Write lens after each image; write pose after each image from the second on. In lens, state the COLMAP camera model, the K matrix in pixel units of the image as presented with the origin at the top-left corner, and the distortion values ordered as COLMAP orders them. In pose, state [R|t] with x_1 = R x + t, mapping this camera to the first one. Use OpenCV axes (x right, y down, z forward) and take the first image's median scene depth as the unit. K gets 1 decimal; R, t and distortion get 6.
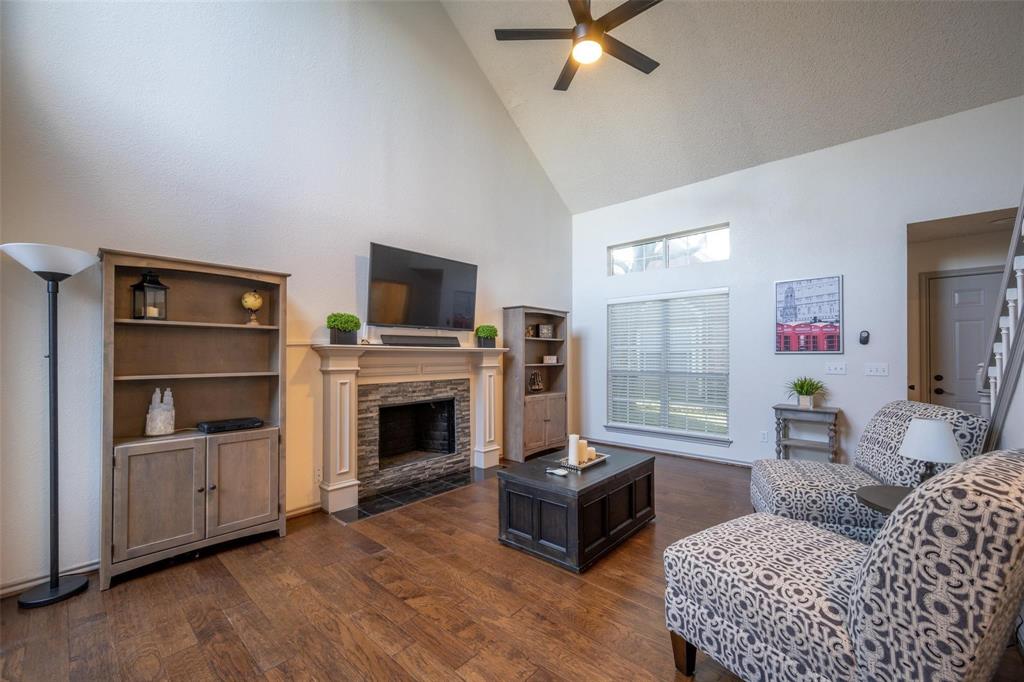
lens RADIAL K [[409.1, 0, 498.6], [0, 409.1, 355.9], [0, 0, 1]] dist [-0.001160, 0.000605]
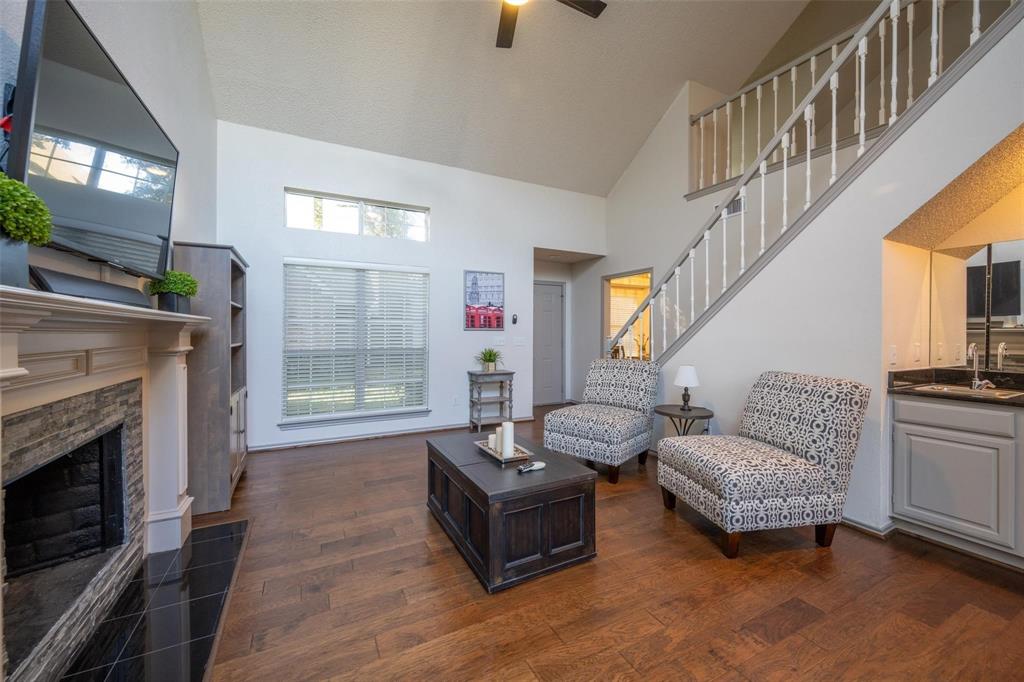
lens RADIAL K [[409.1, 0, 514.2], [0, 409.1, 334.2], [0, 0, 1]] dist [-0.001160, 0.000605]
pose [[0.332729, -0.004161, 0.943013, -0.434036], [-0.001918, 0.999985, 0.005089, 0.000562], [-0.943021, -0.003502, 0.332716, 0.482563]]
